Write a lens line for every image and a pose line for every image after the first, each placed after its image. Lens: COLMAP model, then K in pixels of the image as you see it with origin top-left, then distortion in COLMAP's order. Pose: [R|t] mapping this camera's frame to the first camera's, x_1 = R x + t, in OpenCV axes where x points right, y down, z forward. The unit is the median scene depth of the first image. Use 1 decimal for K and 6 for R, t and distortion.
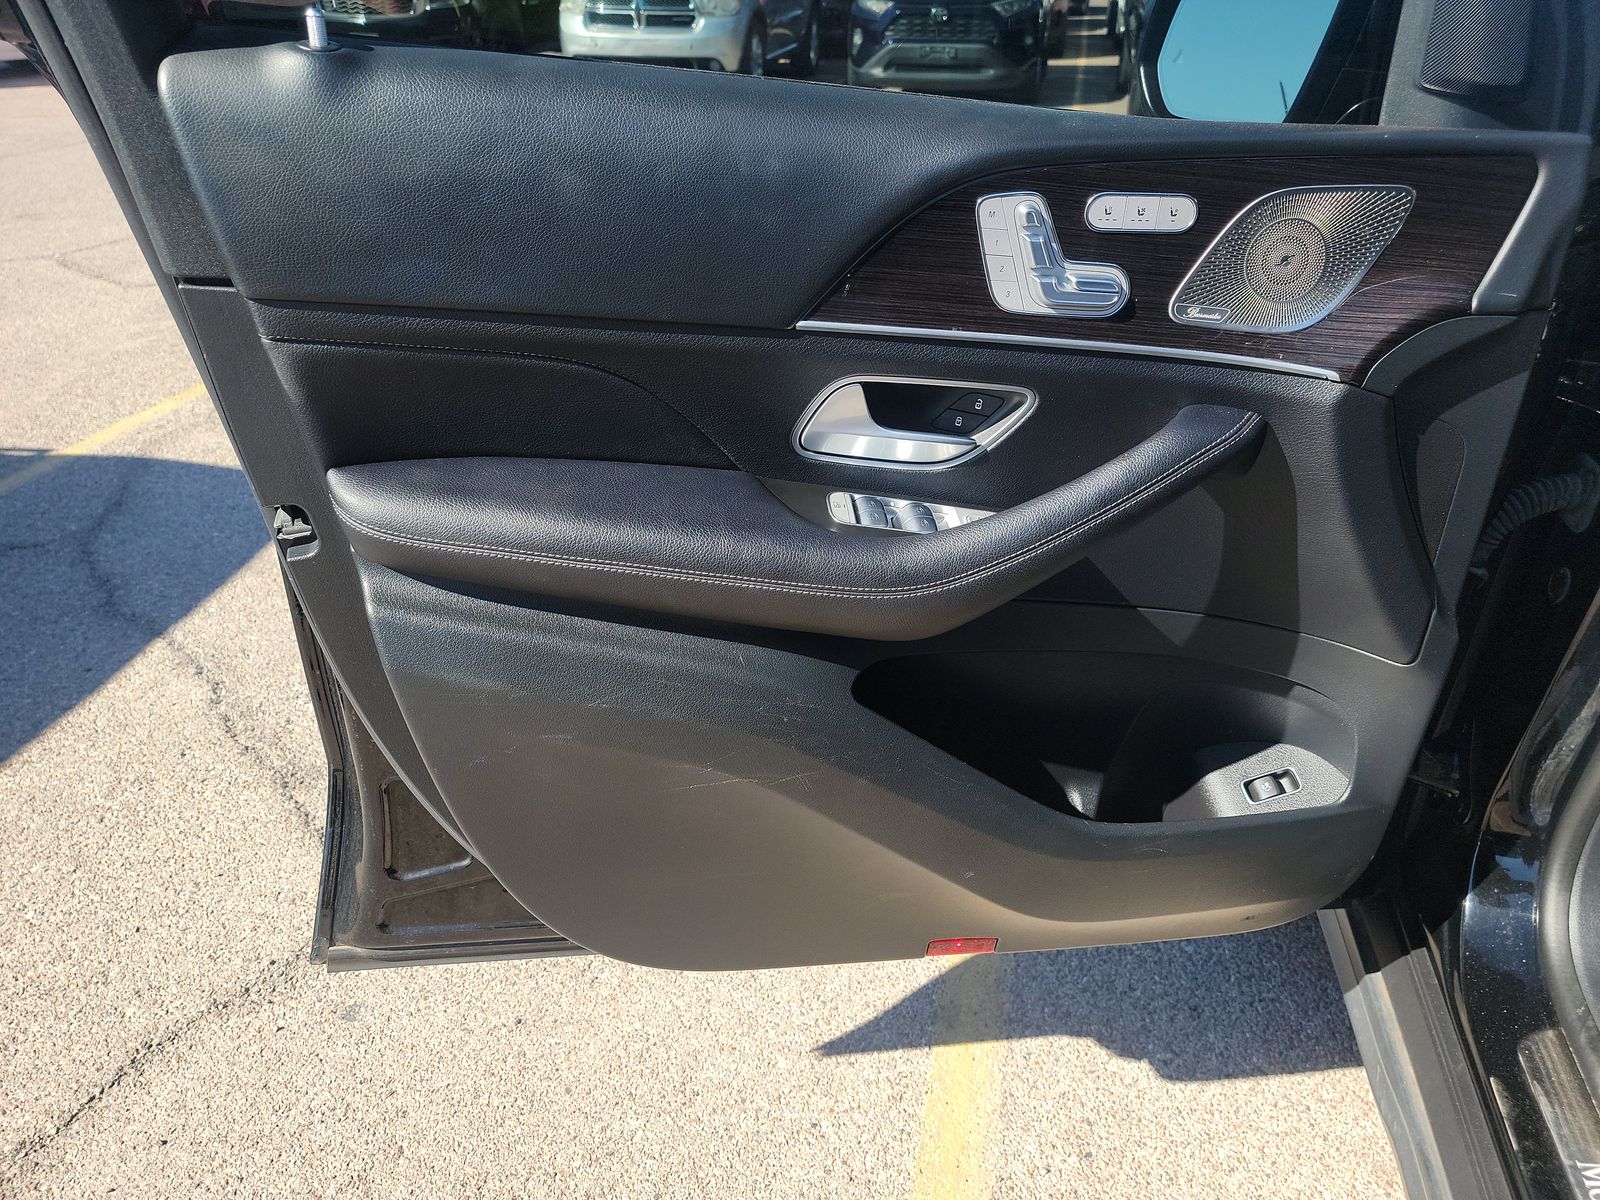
lens RADIAL K [[1121.4, 0, 794.0], [0, 1121.4, 603.9], [0, 0, 1]] dist [0.067643, -0.059824]
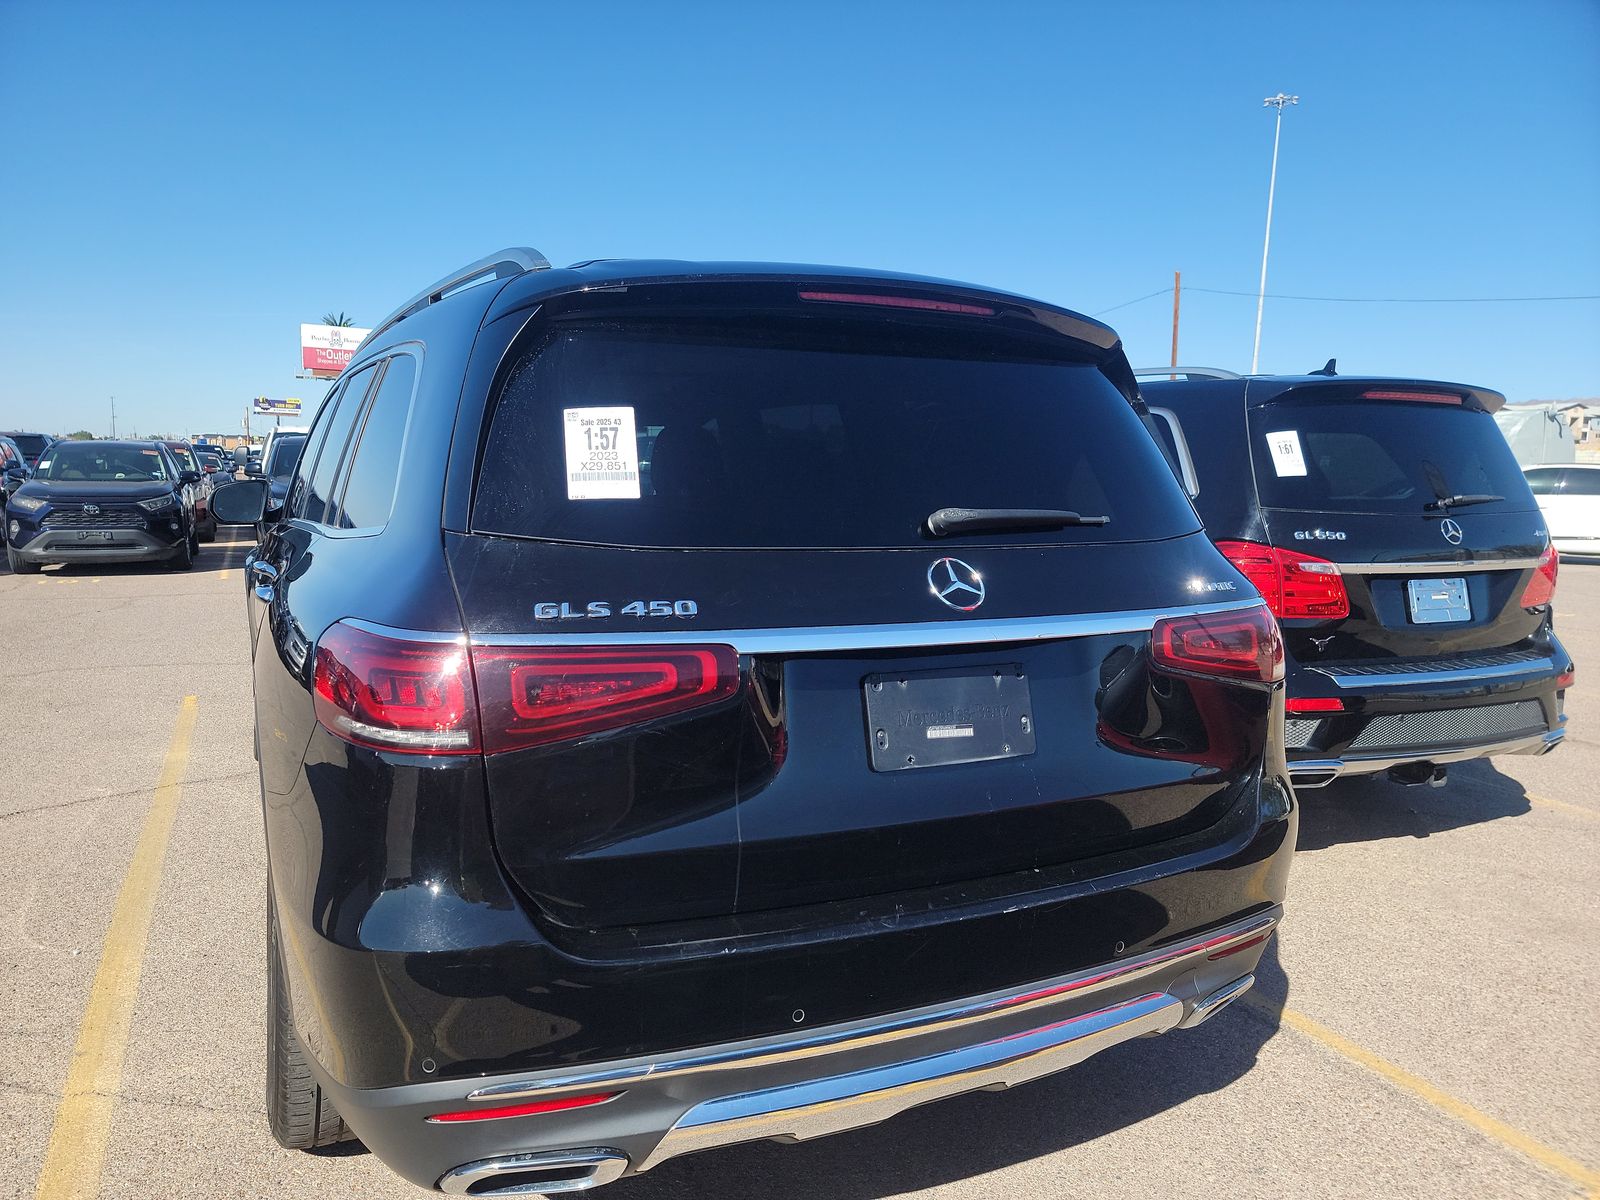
lens RADIAL K [[1121.4, 0, 792.7], [0, 1121.4, 607.5], [0, 0, 1]] dist [0.067643, -0.059824]
pose [[0.788019, -0.066062, 0.612097, -0.041262], [0.297522, 0.911284, -0.284680, 0.173423], [-0.538987, 0.406445, 0.737763, -0.311074]]
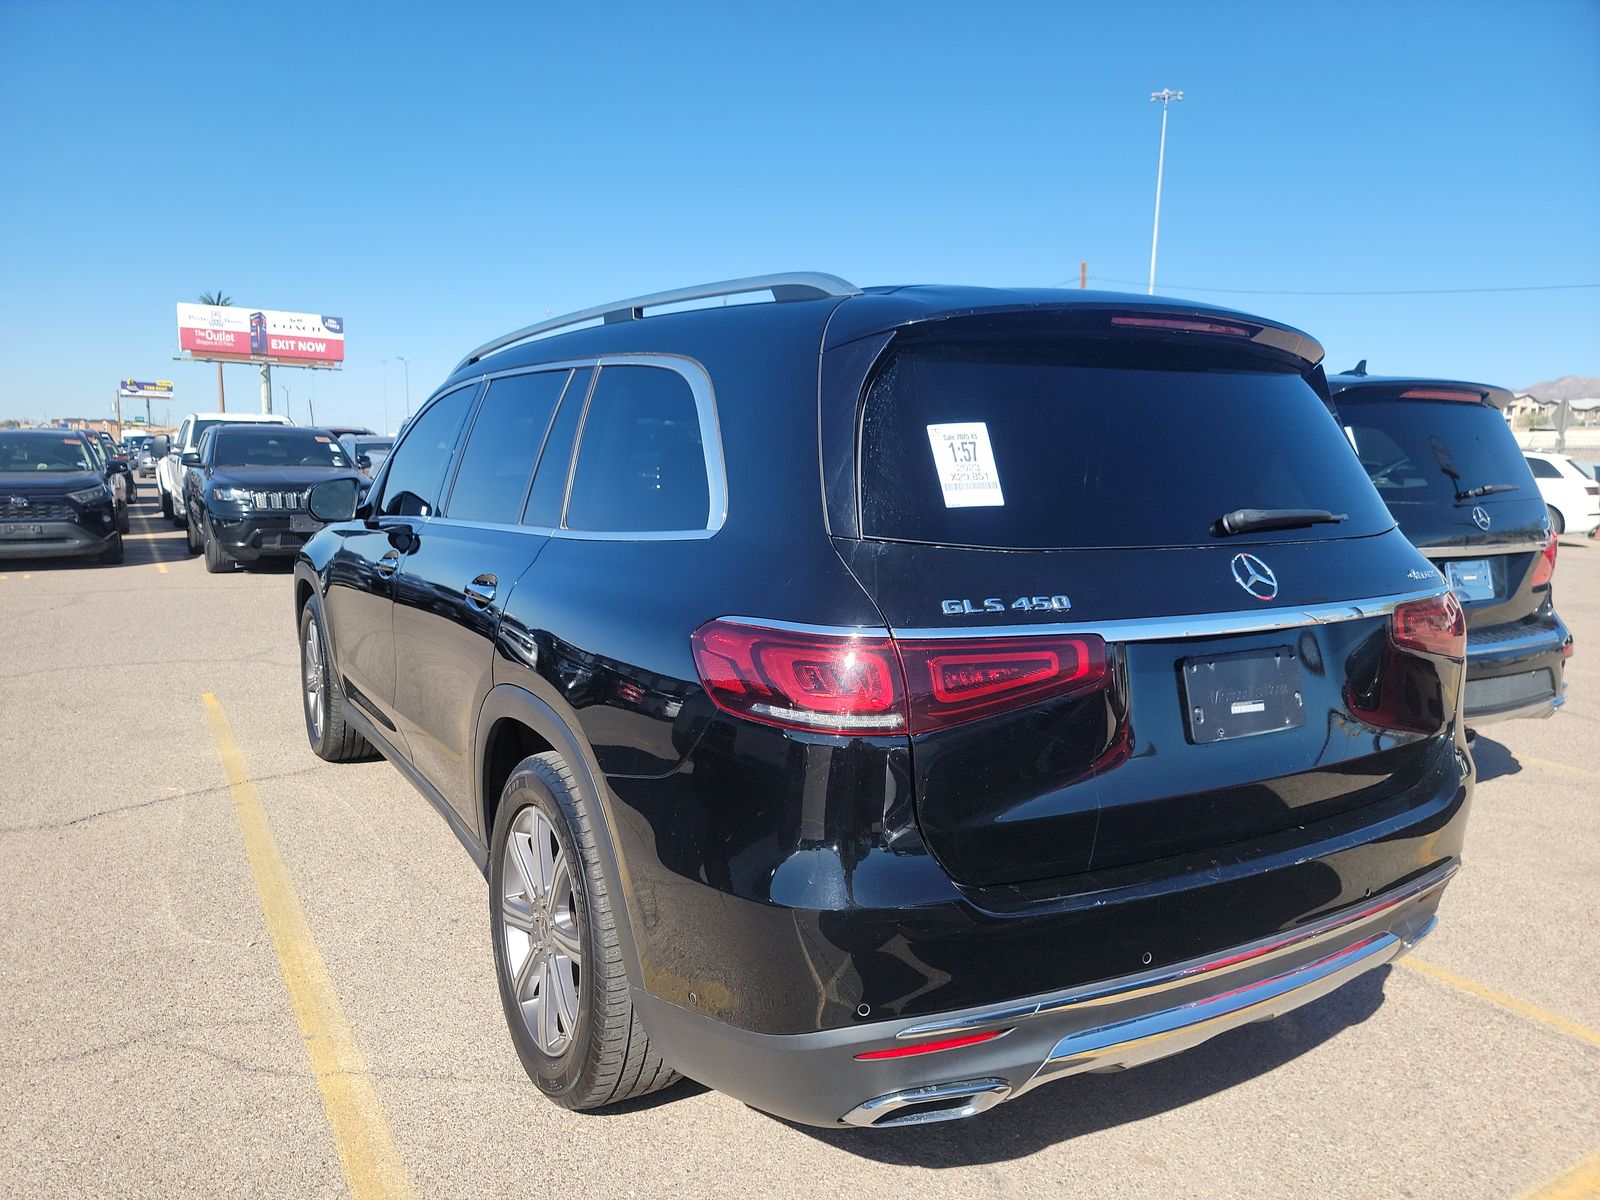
lens RADIAL K [[1121.4, 0, 783.3], [0, 1121.4, 608.9], [0, 0, 1]] dist [0.067643, -0.059824]
pose [[0.729934, -0.087421, 0.677904, -0.111383], [0.334693, 0.910465, -0.242969, 0.153479], [-0.595968, 0.404241, 0.693839, -0.283621]]
